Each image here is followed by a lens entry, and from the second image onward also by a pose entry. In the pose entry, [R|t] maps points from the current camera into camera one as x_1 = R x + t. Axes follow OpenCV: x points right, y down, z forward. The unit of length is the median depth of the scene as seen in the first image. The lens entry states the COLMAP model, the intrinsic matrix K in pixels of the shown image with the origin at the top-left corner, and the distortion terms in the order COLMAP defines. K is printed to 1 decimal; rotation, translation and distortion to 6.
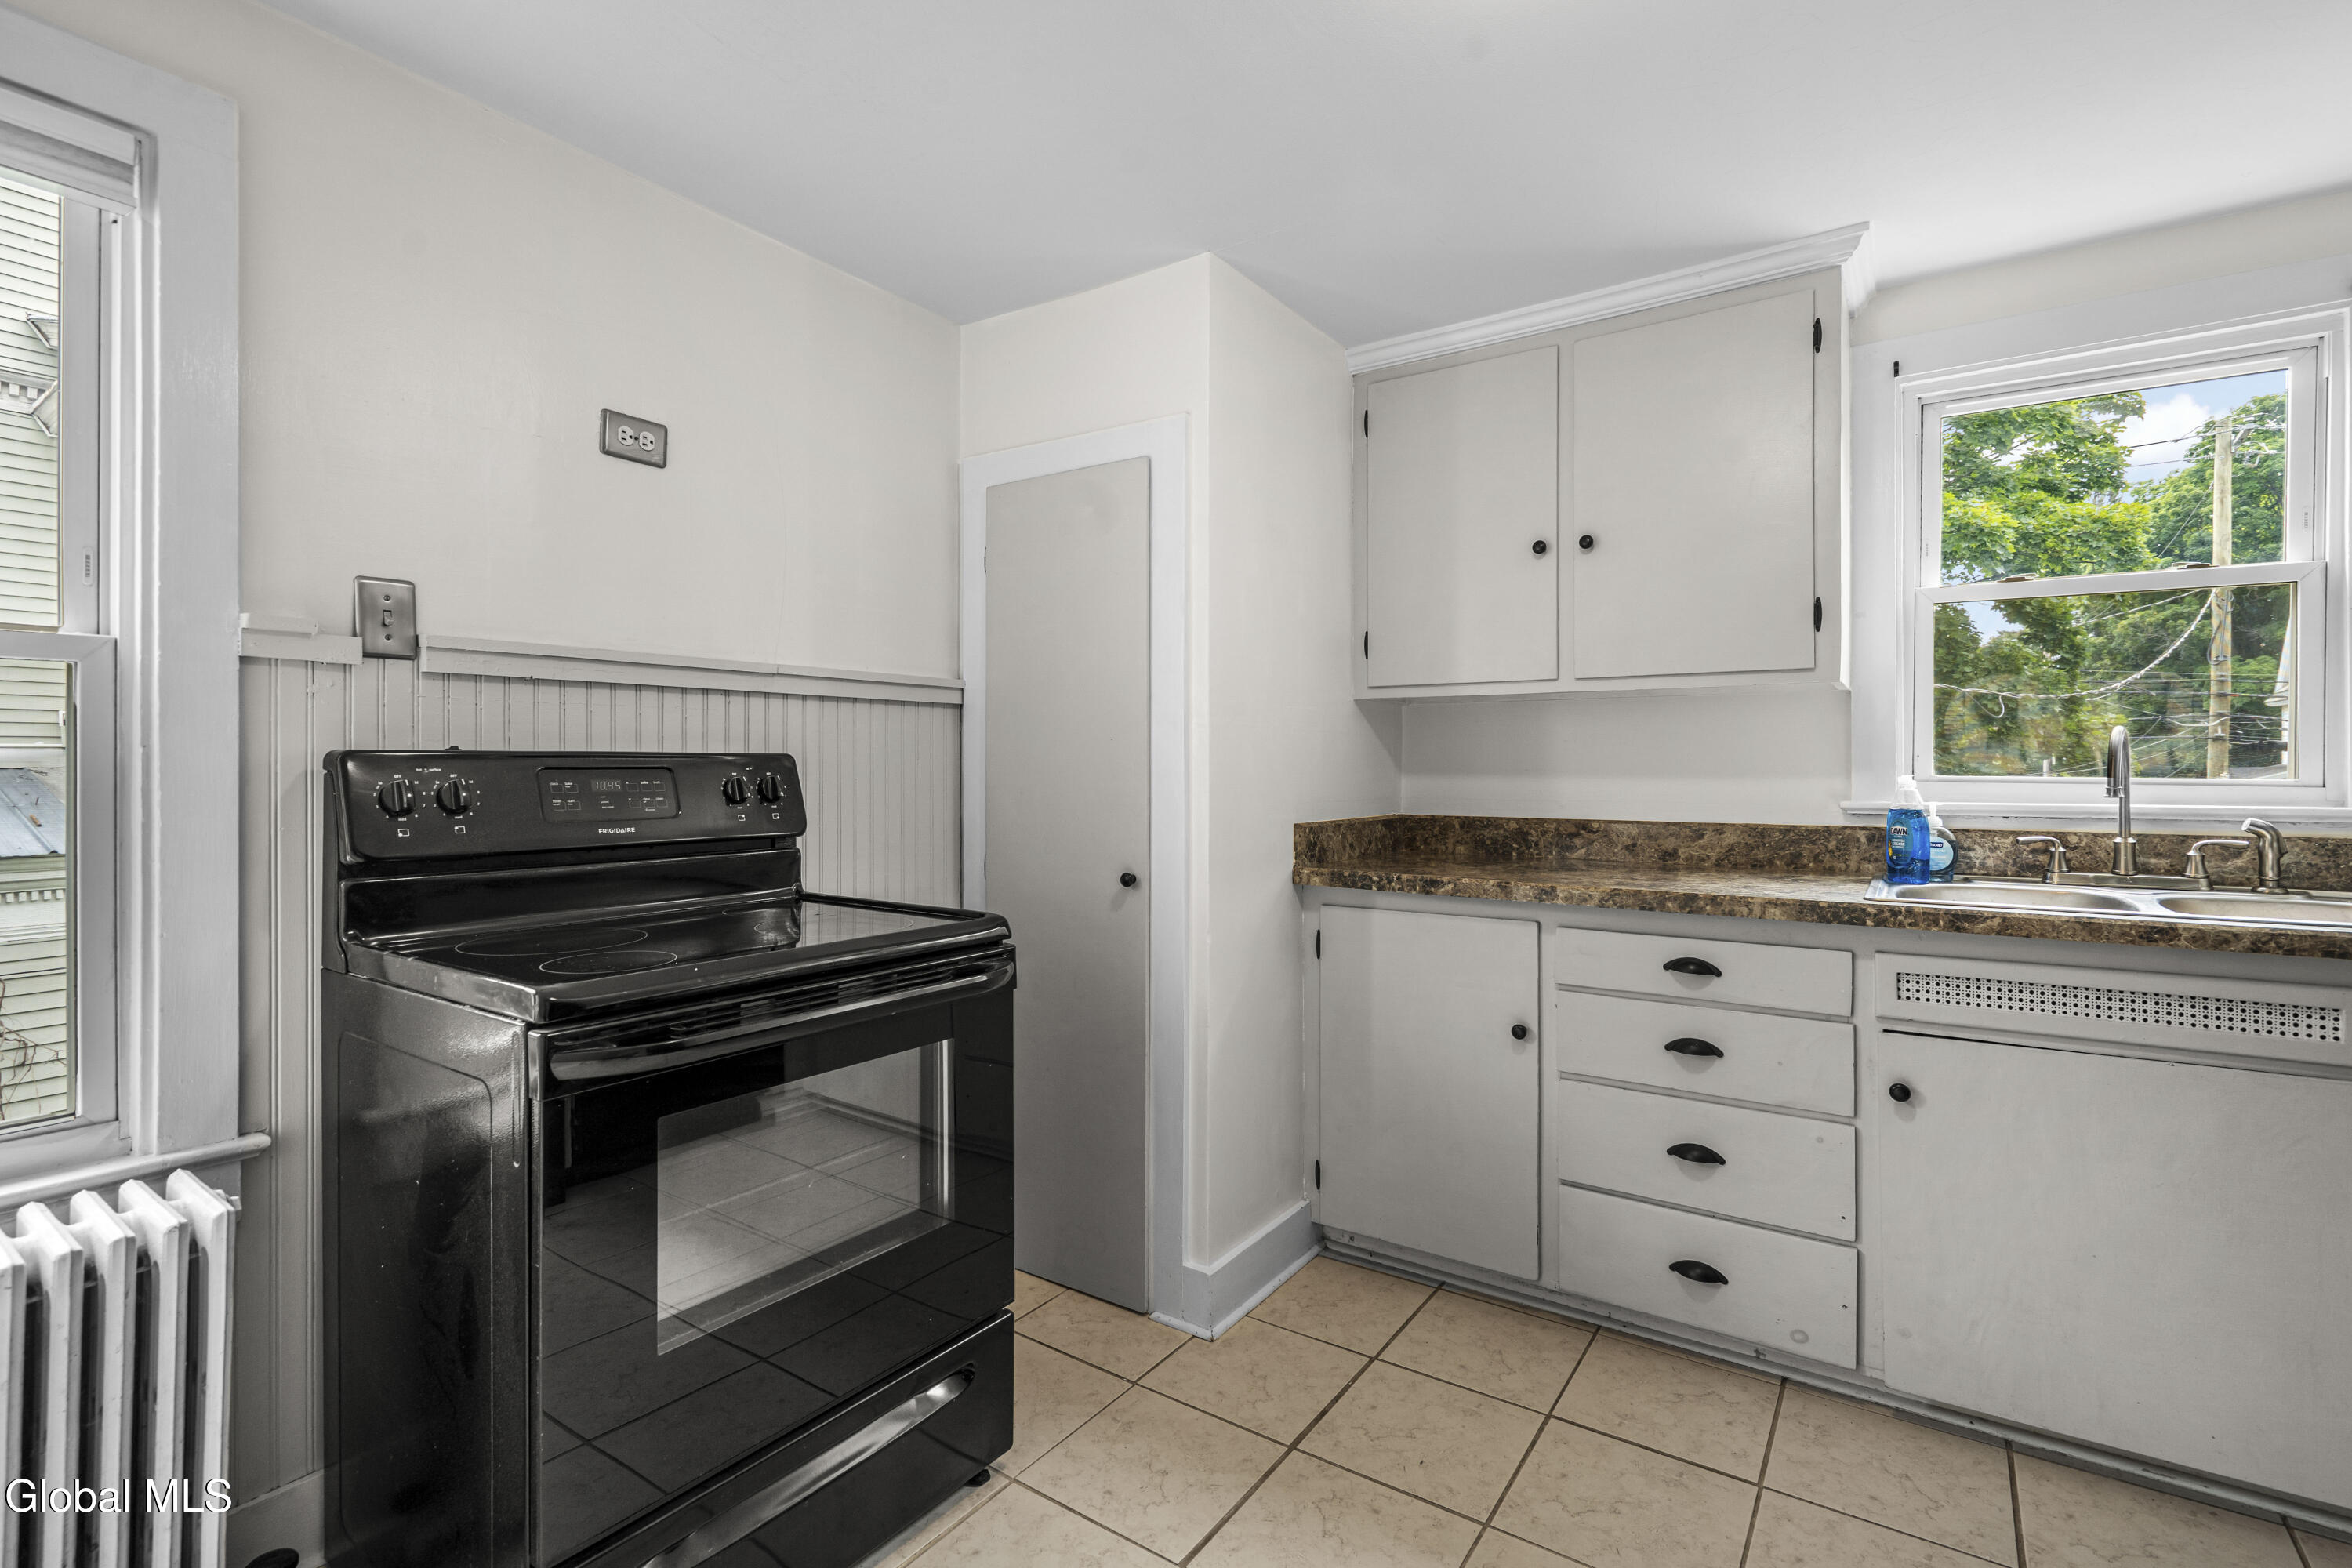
lens RADIAL K [[1075.1, 0, 1169.6], [0, 1075.1, 769.1], [0, 0, 1]] dist [-0.000207, 0.000867]
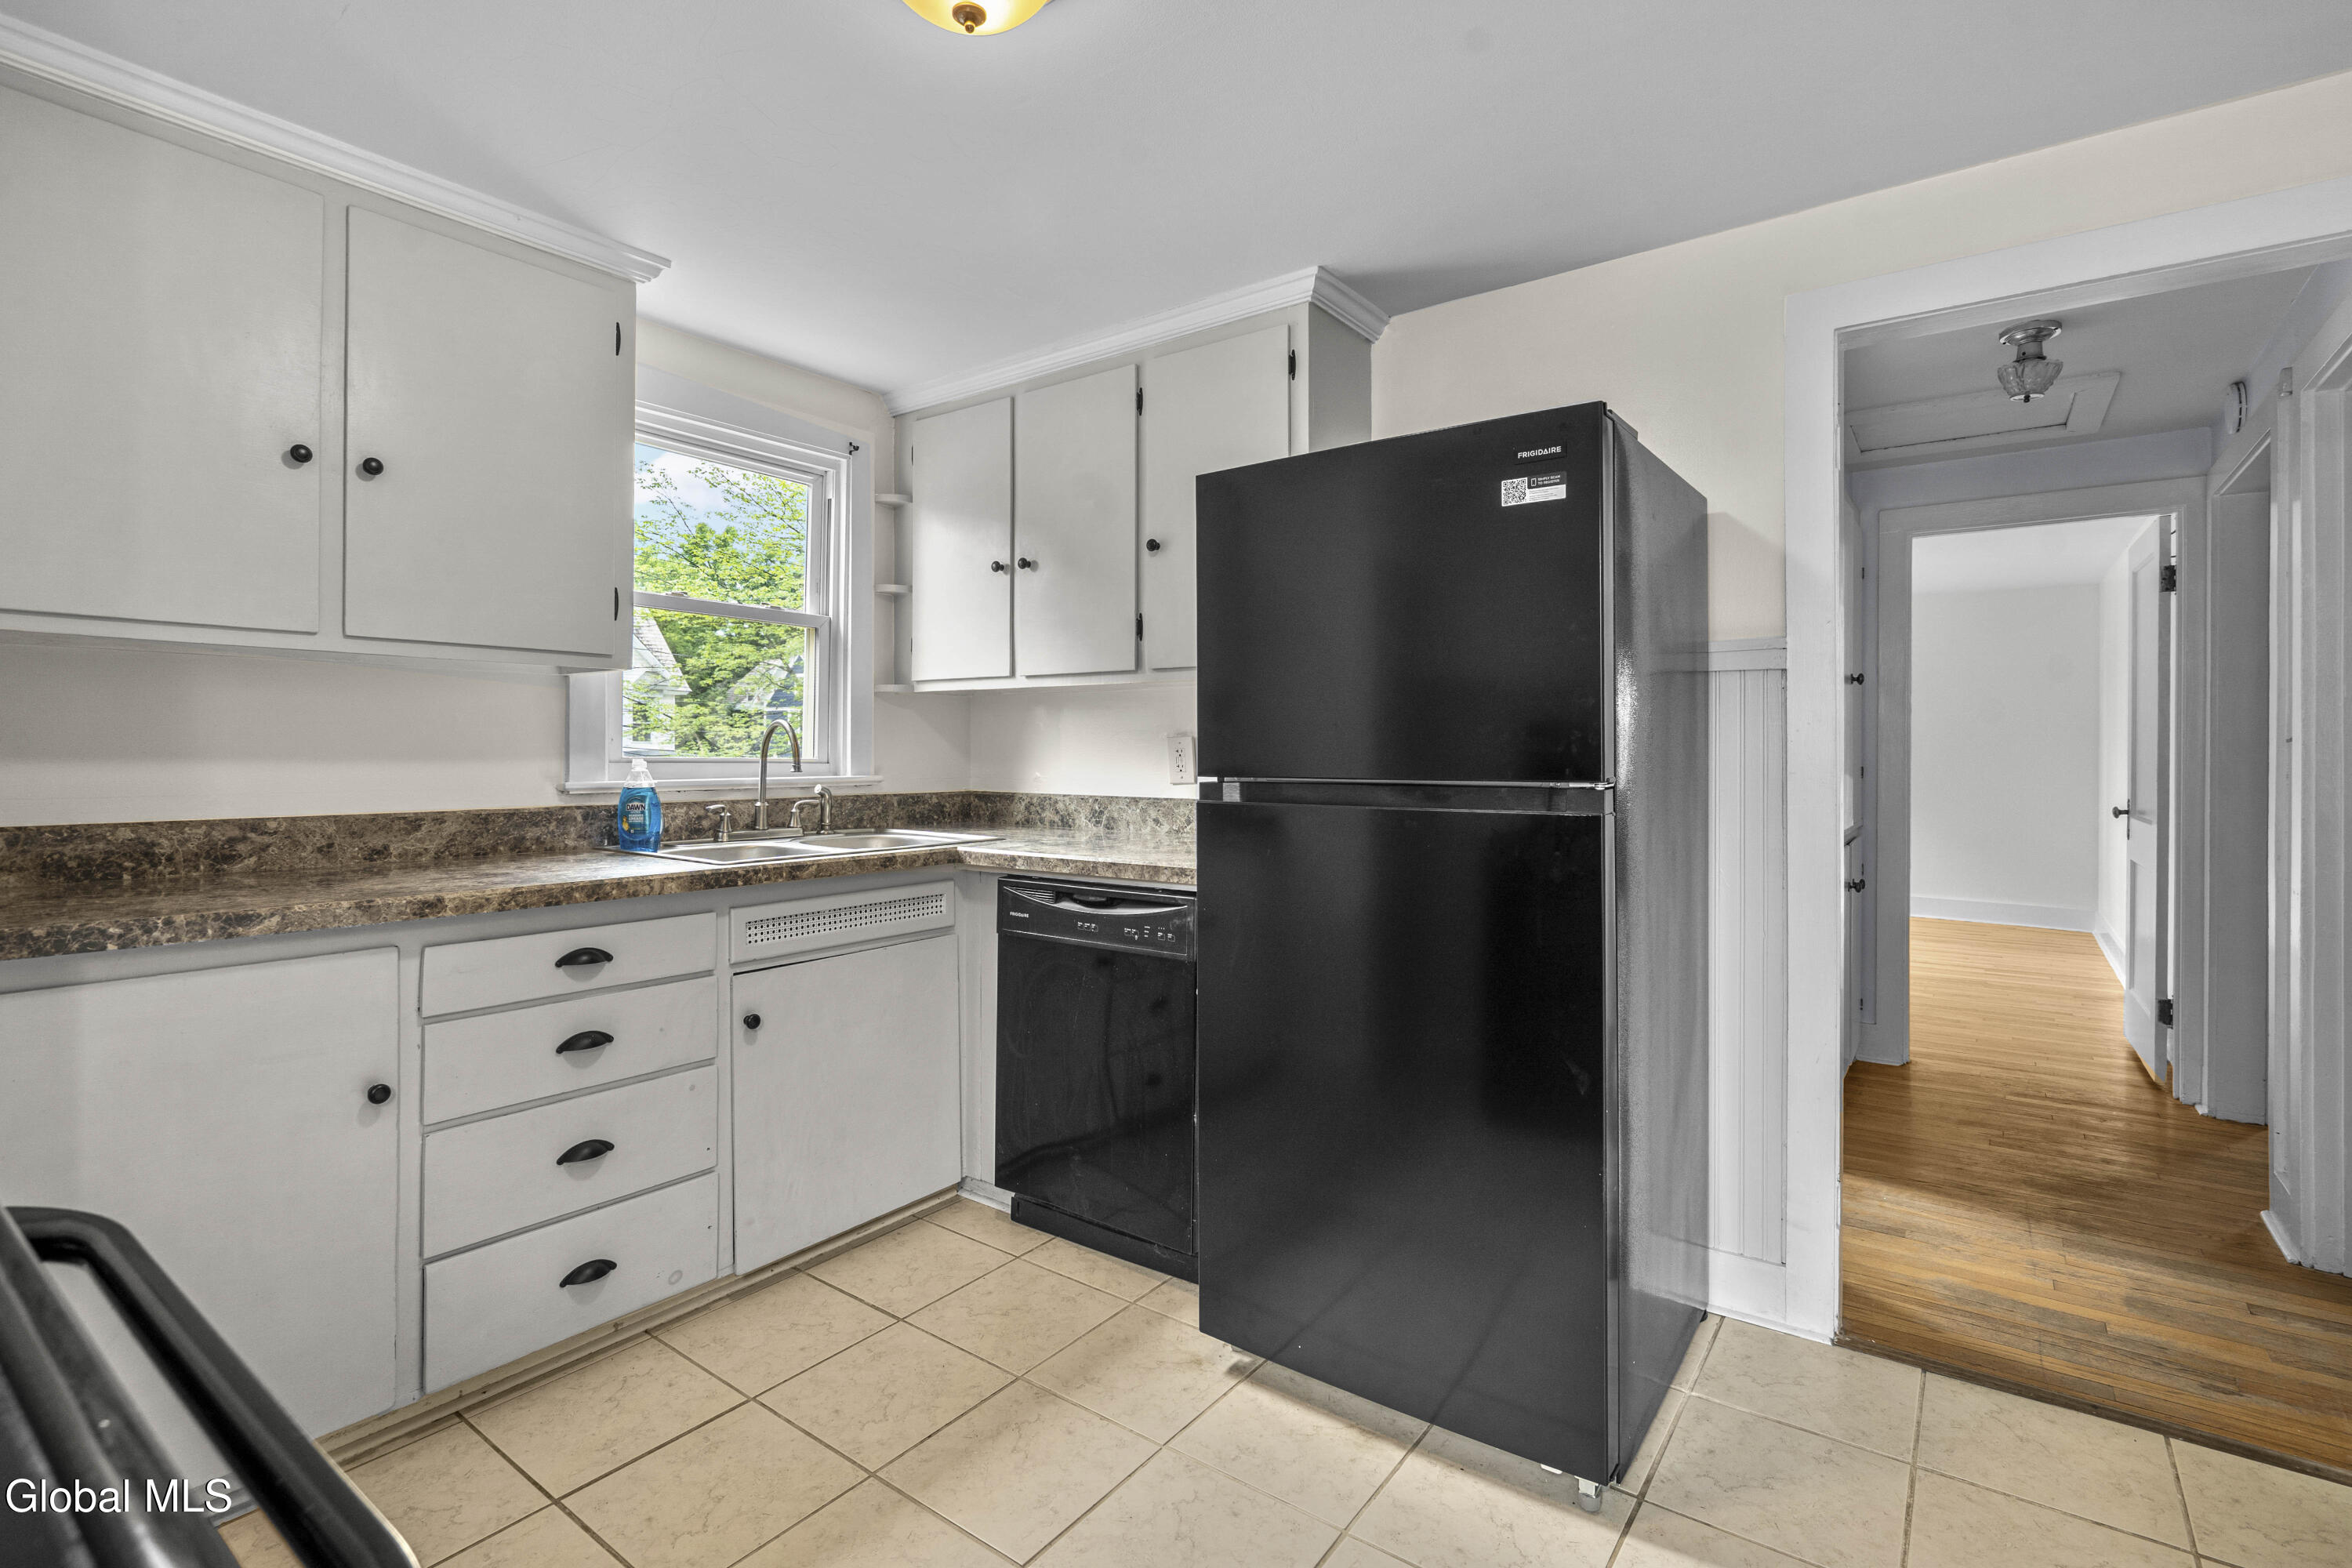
lens RADIAL K [[1075.1, 0, 1177.9], [0, 1075.1, 753.8], [0, 0, 1]] dist [-0.000207, 0.000867]
pose [[0.046483, -0.002327, 0.998916, -0.424443], [-0.000891, 0.999997, 0.002371, -0.000792], [-0.998919, -0.001001, 0.046481, 0.404593]]
